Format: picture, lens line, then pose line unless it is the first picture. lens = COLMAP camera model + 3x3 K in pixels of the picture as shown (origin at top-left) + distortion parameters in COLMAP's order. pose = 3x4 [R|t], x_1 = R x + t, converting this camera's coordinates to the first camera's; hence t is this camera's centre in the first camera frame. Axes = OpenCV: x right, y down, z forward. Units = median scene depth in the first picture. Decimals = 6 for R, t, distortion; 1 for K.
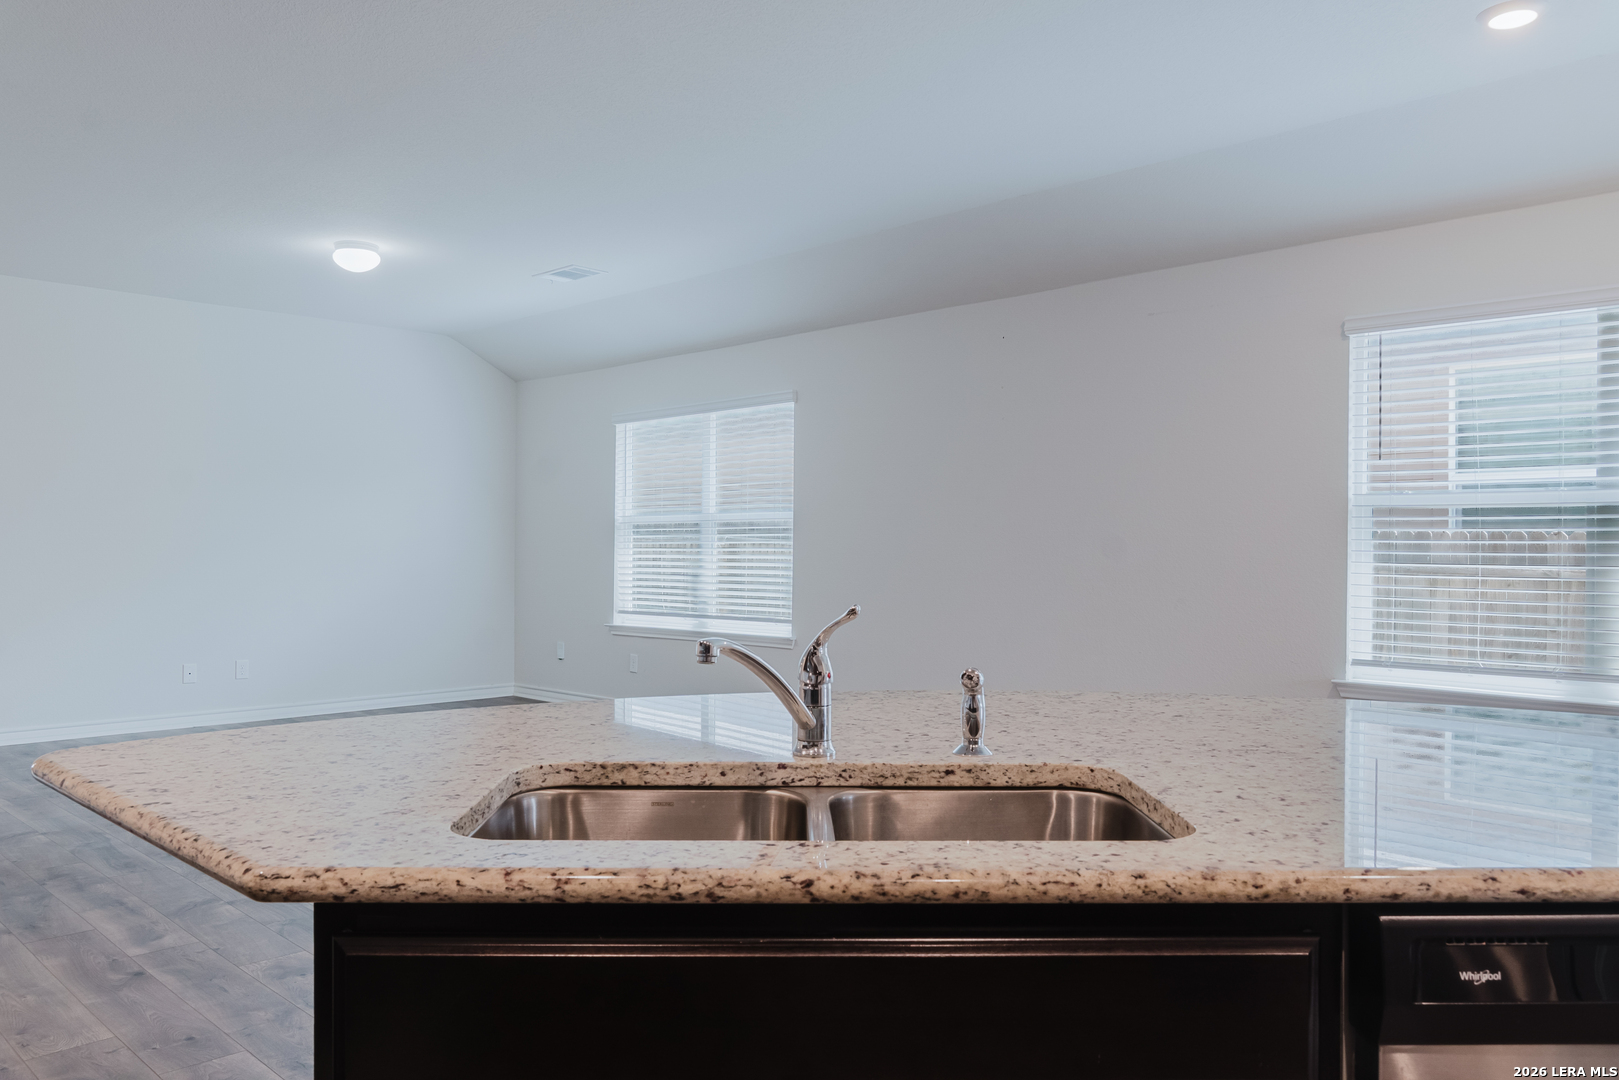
lens RADIAL K [[1194.3, 0, 805.8], [0, 1194.3, 545.9], [0, 0, 1]] dist [-0.015698, 0.009917]
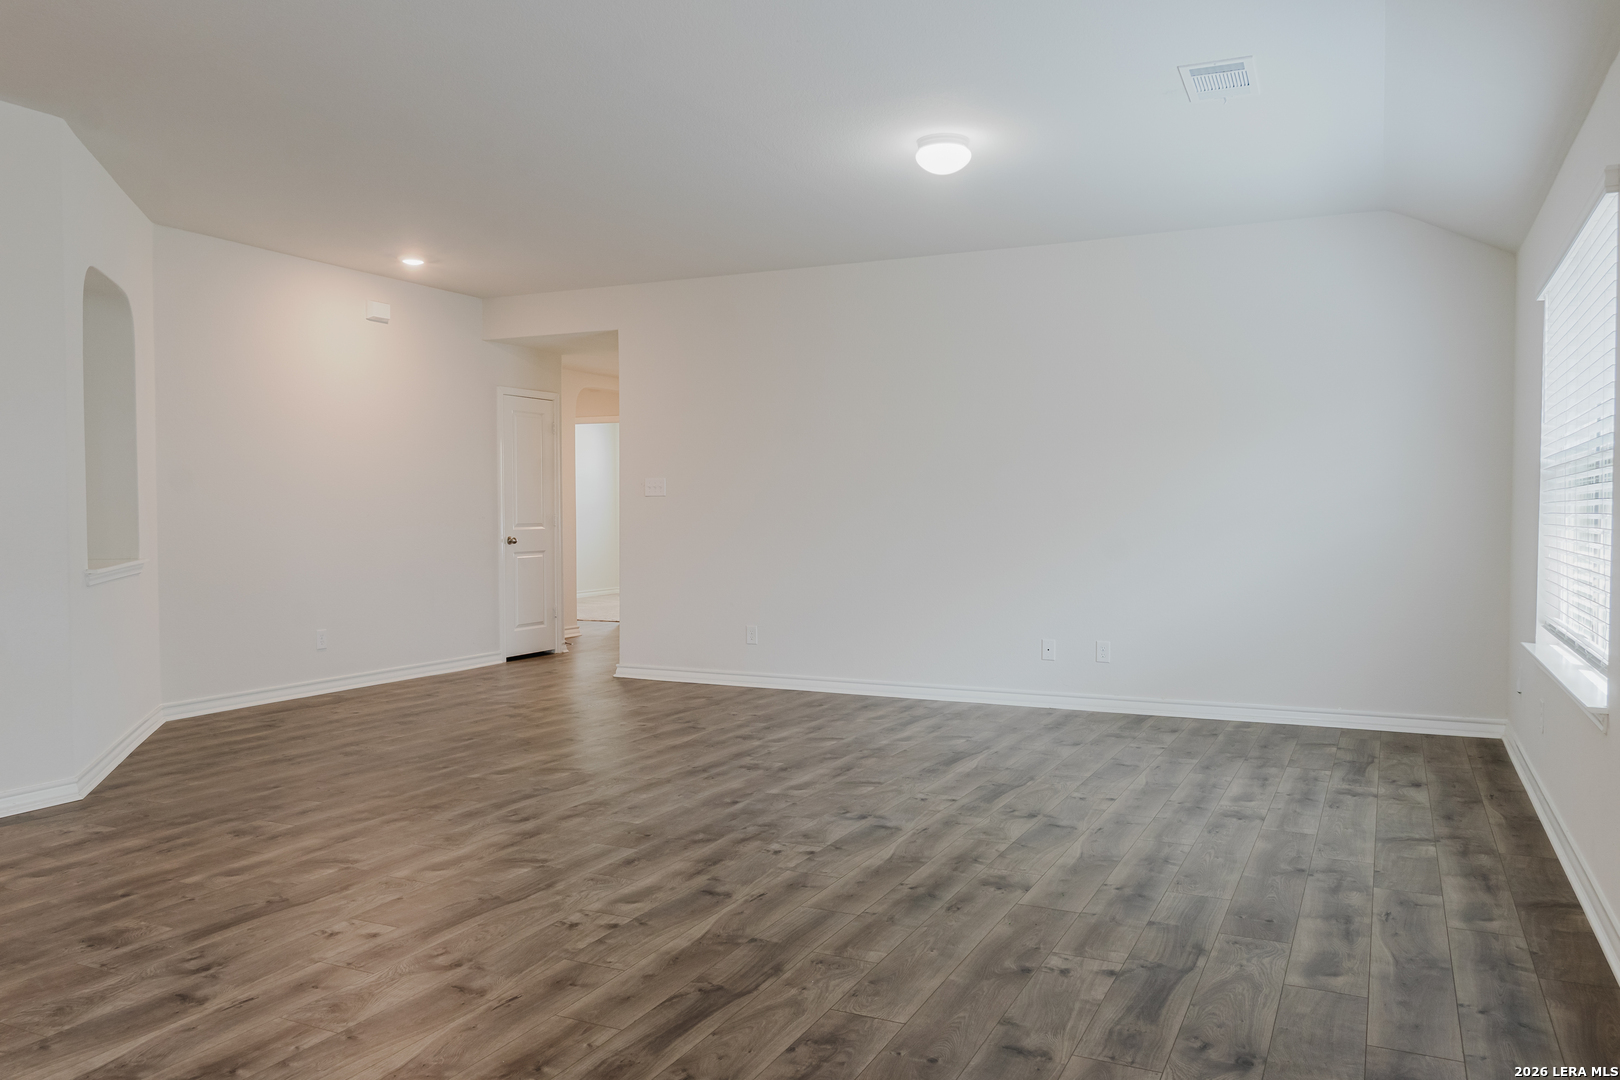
lens RADIAL K [[1195.0, 0, 810.3], [0, 1195.0, 547.5], [0, 0, 1]] dist [-0.015698, 0.009917]
pose [[0.317502, 0.025089, -0.947926, 1.425845], [0.004415, 0.999600, 0.027936, 0.009205], [0.948247, -0.013055, 0.317264, 2.582061]]
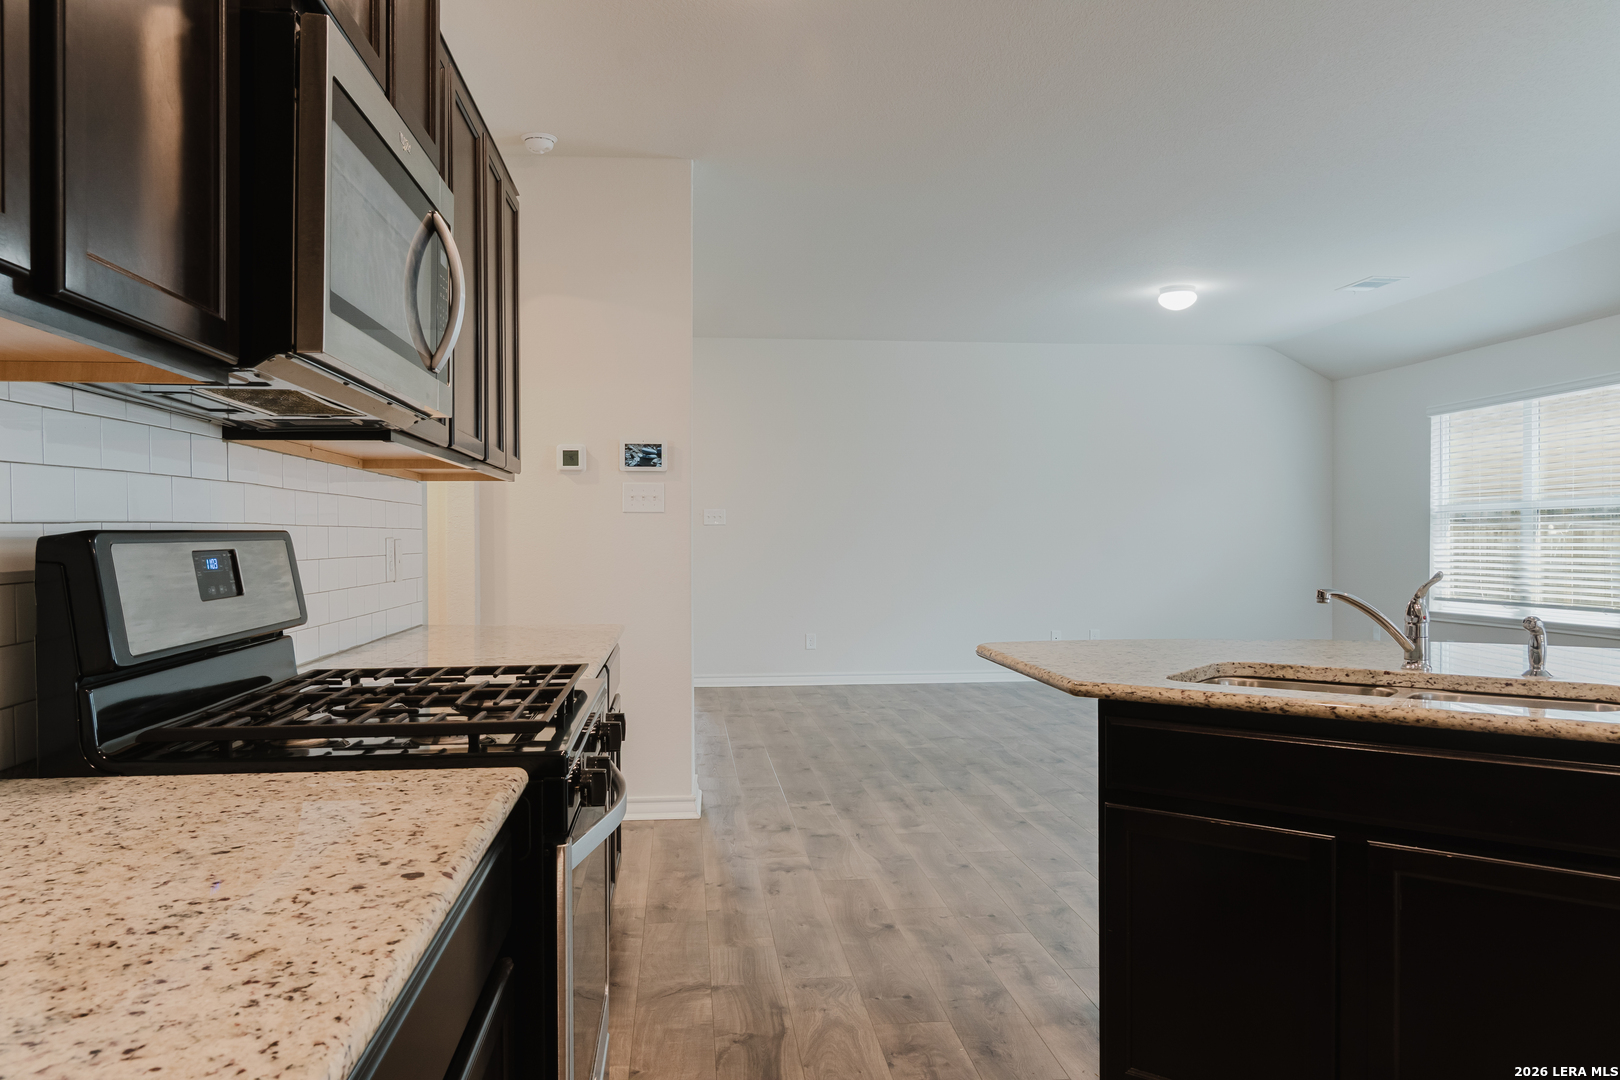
lens RADIAL K [[1195.0, 0, 817.0], [0, 1195.0, 532.9], [0, 0, 1]] dist [-0.015698, 0.009917]
pose [[0.778957, -0.008669, -0.627018, 0.376483], [0.006878, 0.999962, -0.005282, 0.002562], [0.627040, -0.000198, 0.778987, -0.688595]]
